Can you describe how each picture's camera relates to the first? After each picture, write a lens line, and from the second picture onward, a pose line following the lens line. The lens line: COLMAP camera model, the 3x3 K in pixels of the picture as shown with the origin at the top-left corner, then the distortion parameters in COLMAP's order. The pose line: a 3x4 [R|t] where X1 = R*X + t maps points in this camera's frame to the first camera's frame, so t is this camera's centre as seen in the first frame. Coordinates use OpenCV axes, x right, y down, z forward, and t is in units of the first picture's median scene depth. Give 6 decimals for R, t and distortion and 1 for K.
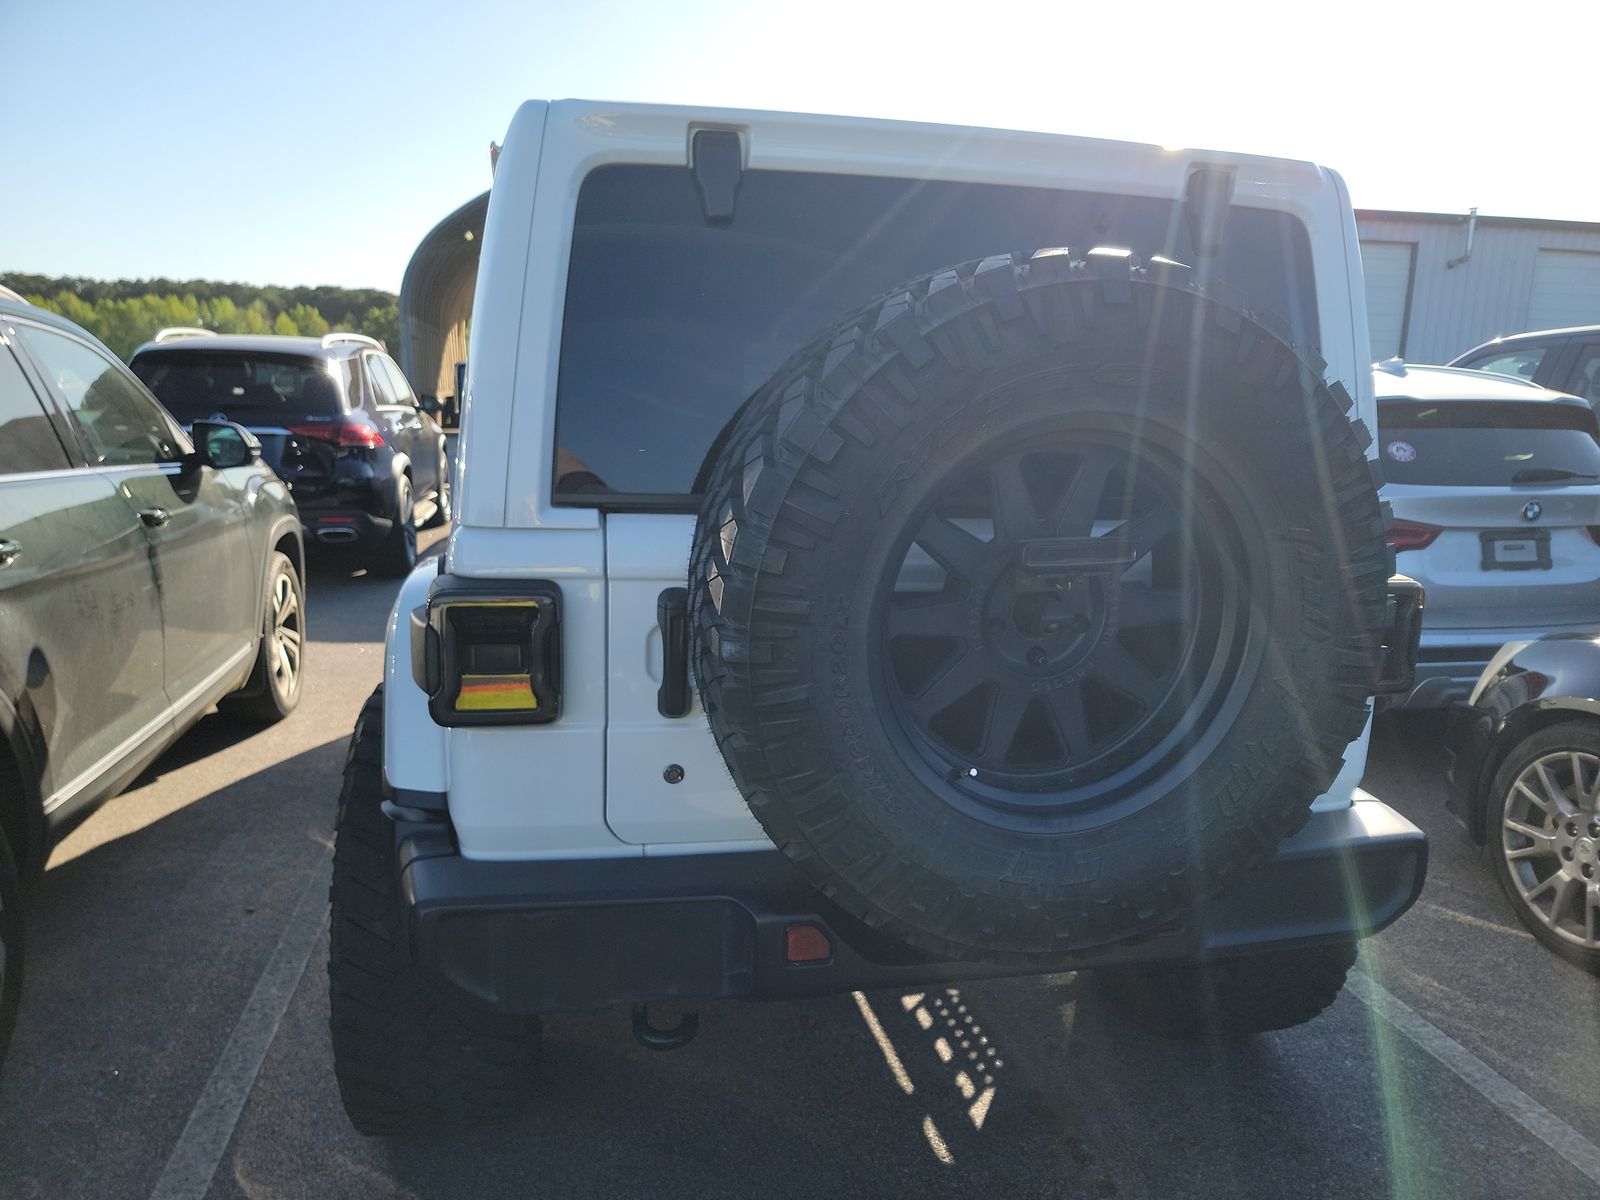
lens RADIAL K [[1136.2, 0, 800.0], [0, 1136.2, 600.0], [0, 0, 1]] dist [0.049647, -0.000021]
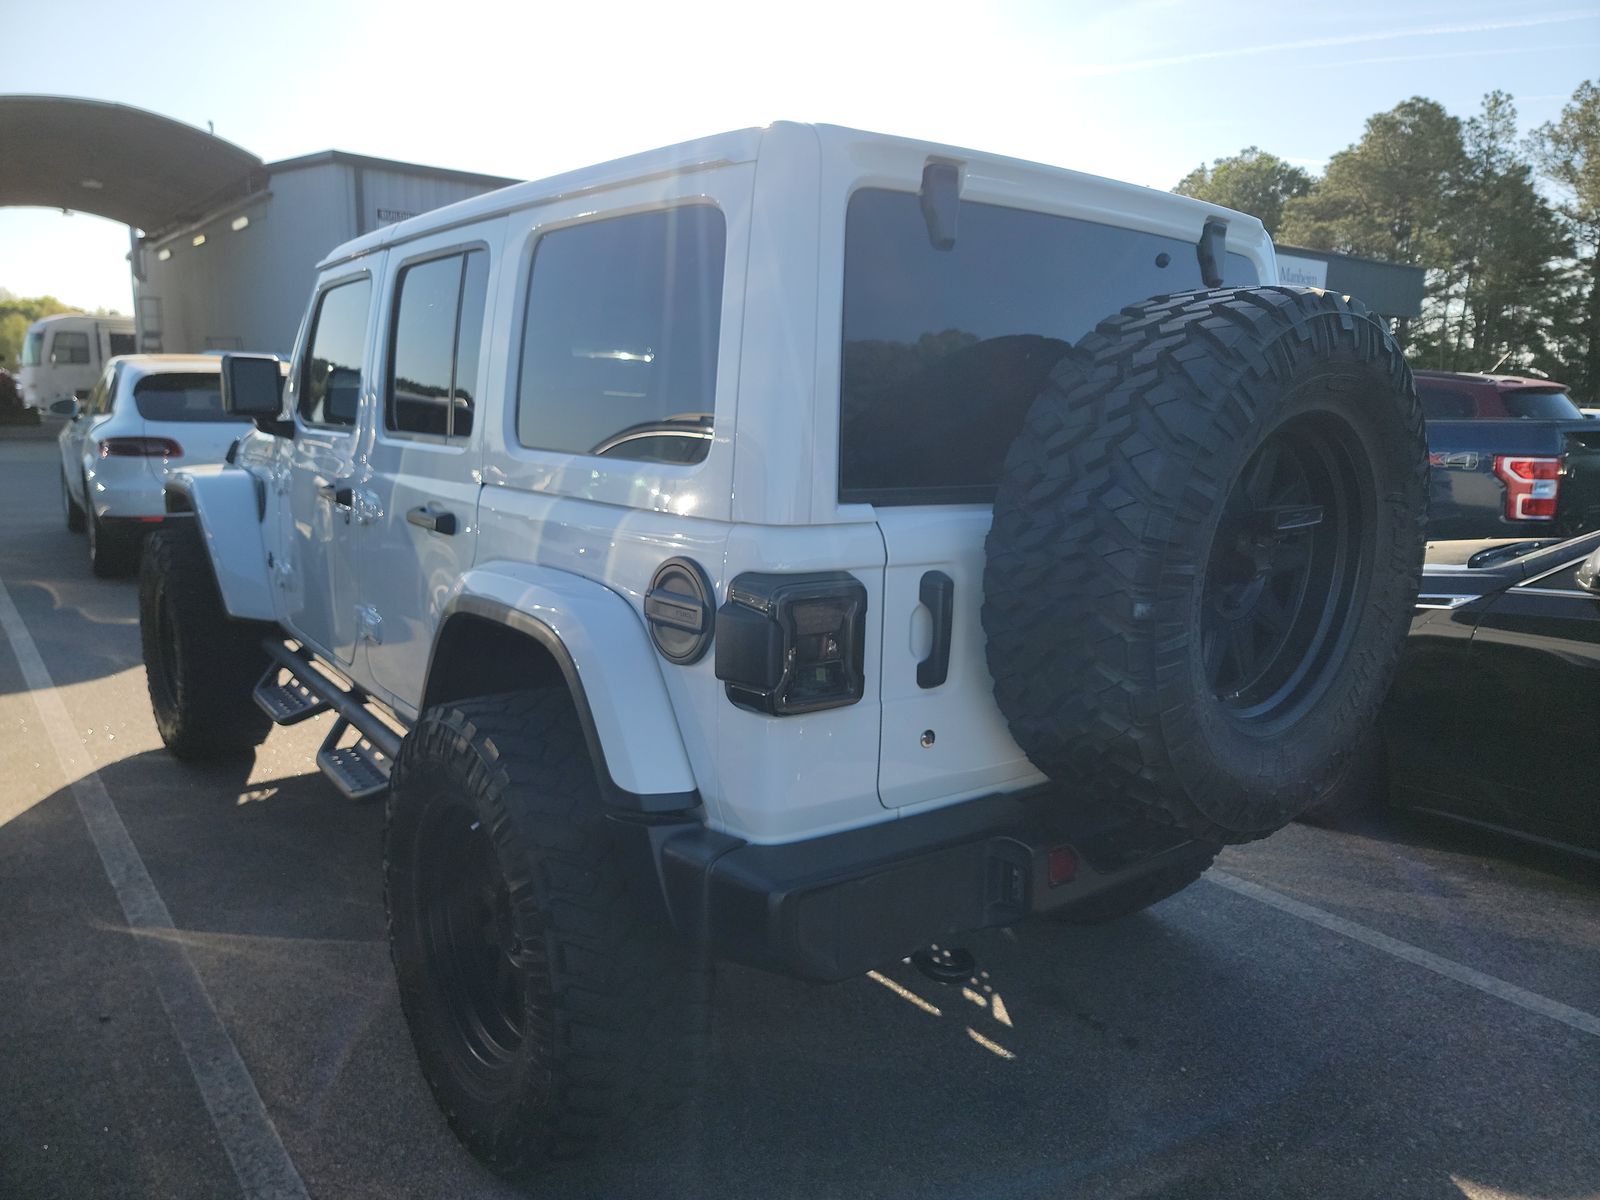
lens RADIAL K [[1146.2, 0, 800.0], [0, 1146.2, 600.0], [0, 0, 1]] dist [0.068413, -0.000560]
pose [[0.897296, -0.077815, 0.434517, -0.723470], [0.076658, 0.996852, 0.020219, -0.015335], [-0.434723, 0.015167, 0.900437, 0.041237]]
